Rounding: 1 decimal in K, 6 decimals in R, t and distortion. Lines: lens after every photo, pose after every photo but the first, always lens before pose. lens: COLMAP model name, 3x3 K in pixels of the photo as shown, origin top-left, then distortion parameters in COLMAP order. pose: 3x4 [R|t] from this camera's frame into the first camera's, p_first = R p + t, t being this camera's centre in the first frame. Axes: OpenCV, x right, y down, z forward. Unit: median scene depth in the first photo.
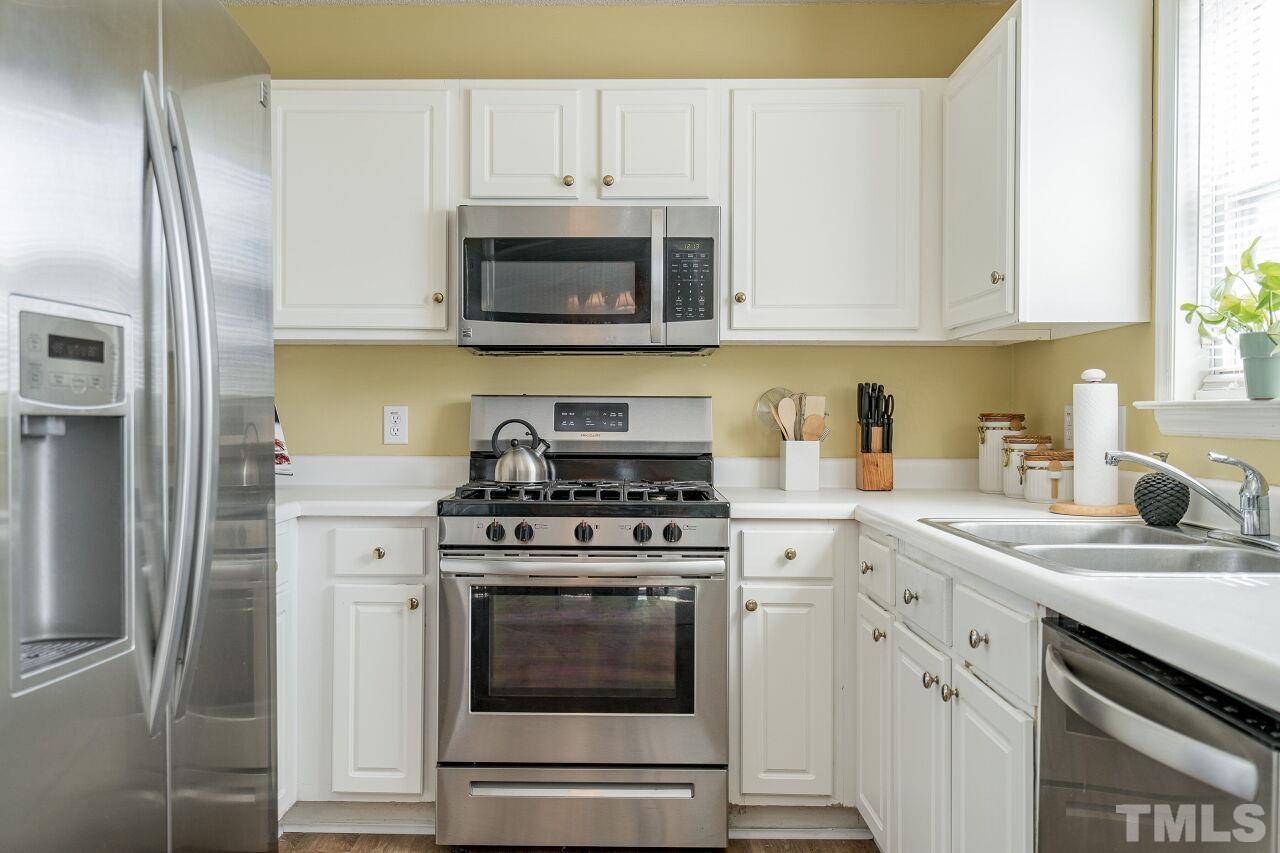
lens RADIAL K [[1057.2, 0, 633.7], [0, 1057.2, 426.3], [0, 0, 1]] dist [-0.000678, -0.007227]
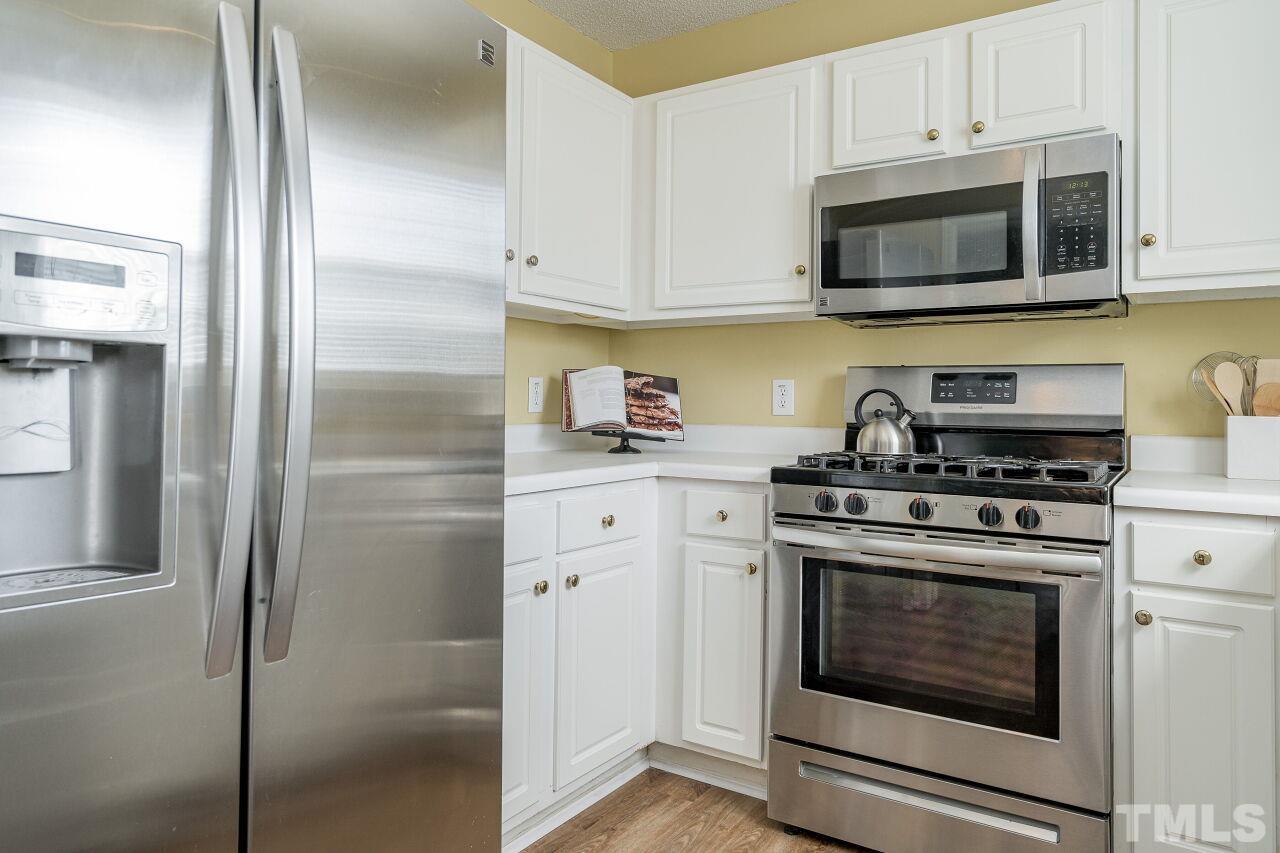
lens RADIAL K [[855.9, 0, 634.5], [0, 855.9, 390.1], [0, 0, 1]] dist [0.010296, -0.002484]
pose [[0.837953, -0.004999, -0.545719, 0.133718], [-0.011406, 0.999579, -0.026671, 0.018551], [0.545623, 0.028573, 0.837544, 0.227360]]
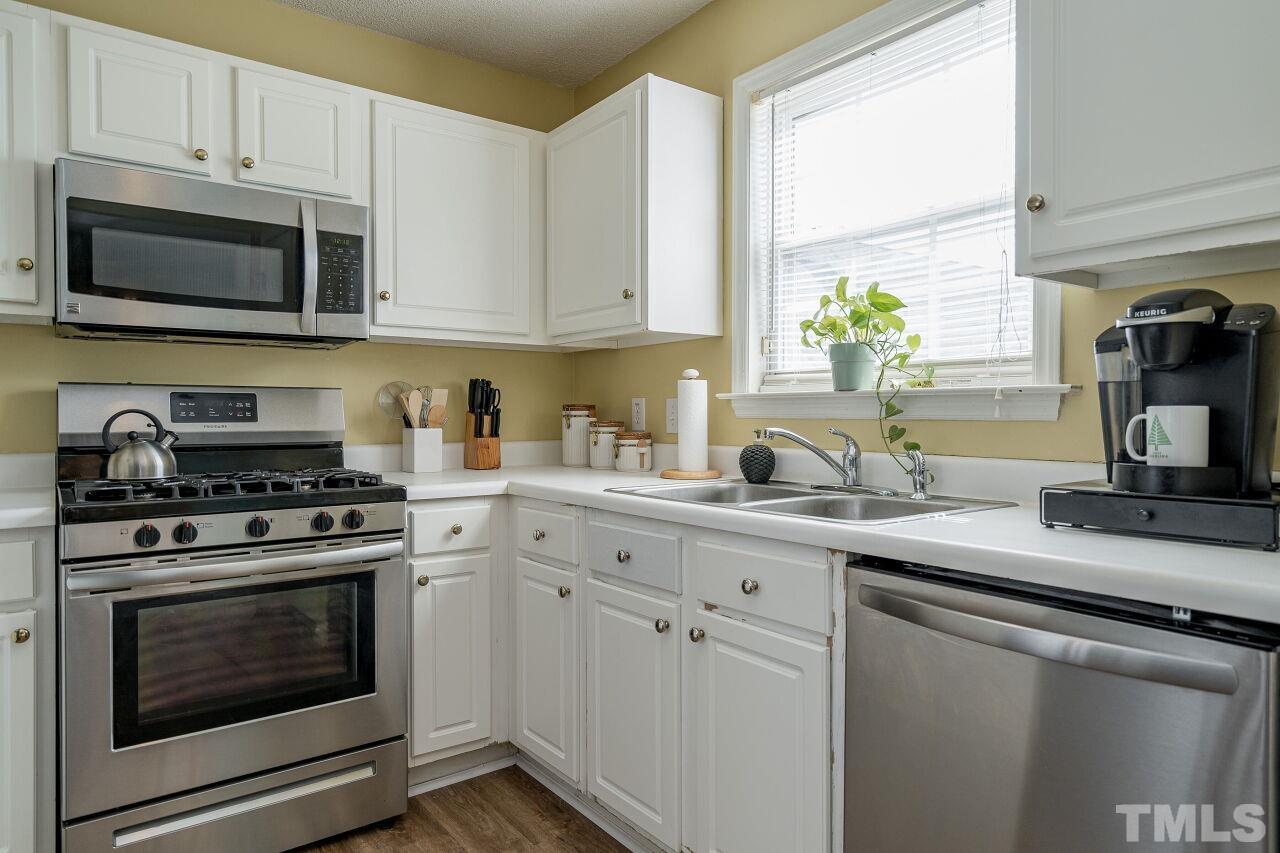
lens RADIAL K [[769.0, 0, 642.8], [0, 769.0, 424.3], [0, 0, 1]] dist [0.005015, 0.002014]
pose [[0.796136, -0.013479, 0.604967, -0.170363], [0.010836, 0.999909, 0.008018, 0.006045], [-0.605020, 0.000172, 0.796210, 0.222357]]
